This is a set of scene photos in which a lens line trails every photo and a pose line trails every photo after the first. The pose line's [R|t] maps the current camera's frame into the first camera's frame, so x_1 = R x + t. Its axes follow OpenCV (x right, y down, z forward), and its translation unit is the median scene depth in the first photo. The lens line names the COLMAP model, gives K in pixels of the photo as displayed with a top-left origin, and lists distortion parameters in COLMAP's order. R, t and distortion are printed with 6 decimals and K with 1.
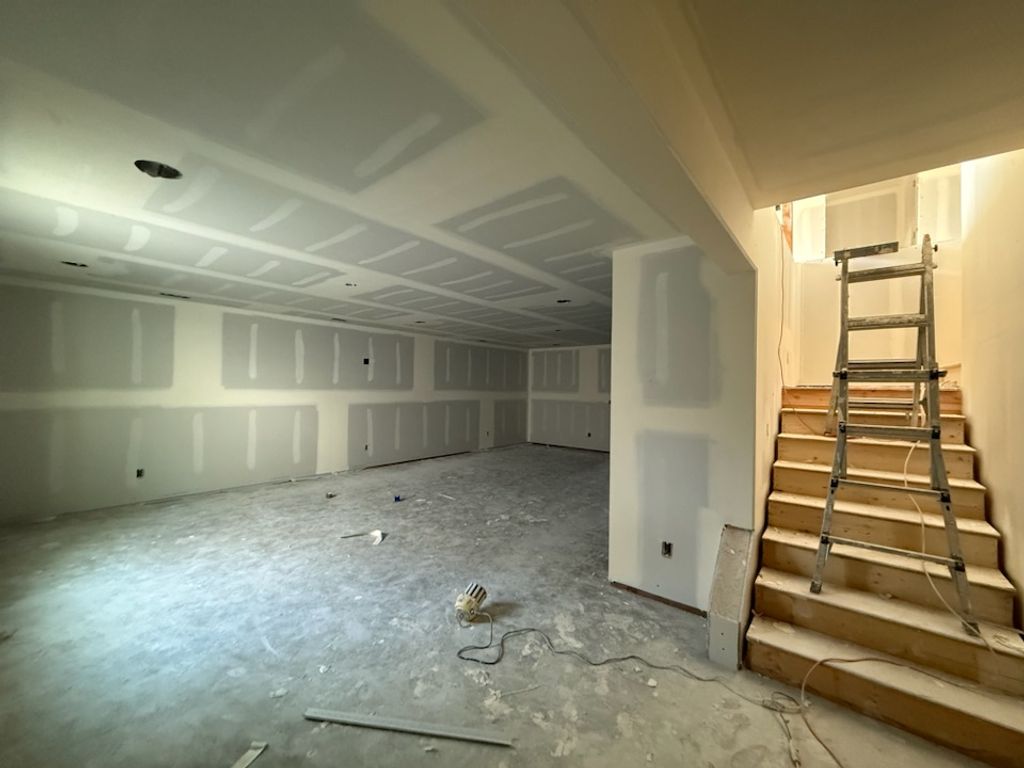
lens RADIAL K [[407.2, 0, 508.7], [0, 407.2, 384.6], [0, 0, 1]] dist [0.000584, 0.000147]
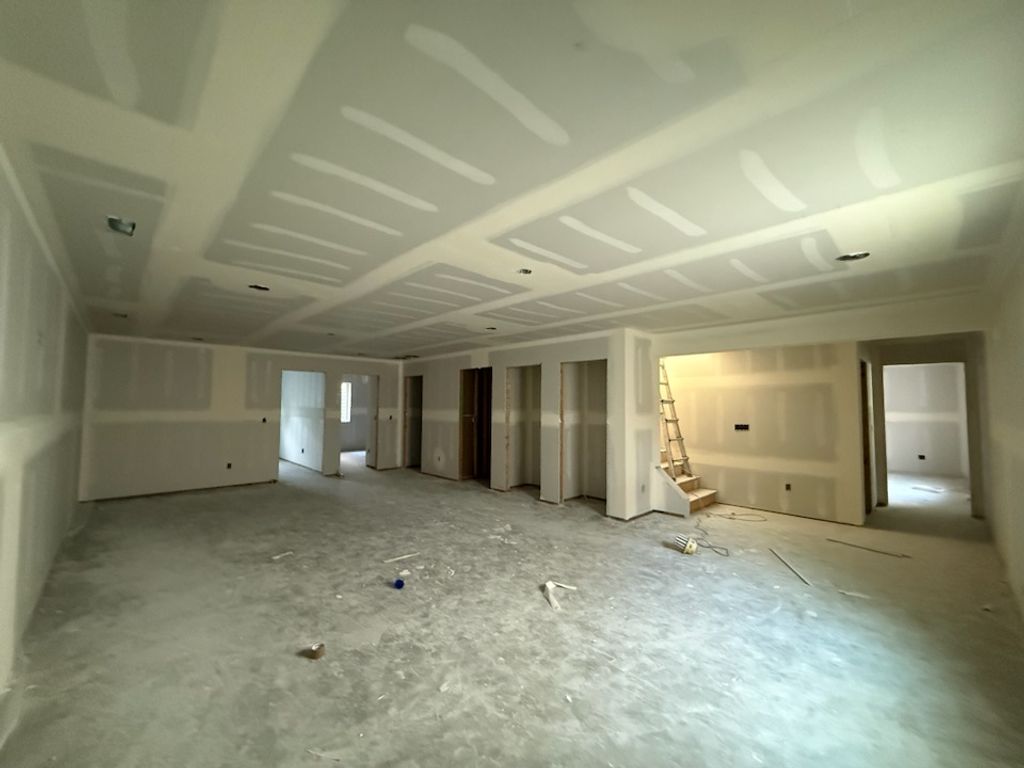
lens RADIAL K [[407.2, 0, 509.3], [0, 407.2, 382.9], [0, 0, 1]] dist [0.000584, 0.000147]
pose [[0.126815, 0.039274, 0.991149, -1.343276], [-0.012738, 0.999198, -0.037963, -0.017752], [-0.991845, -0.007811, 0.127214, 1.122536]]
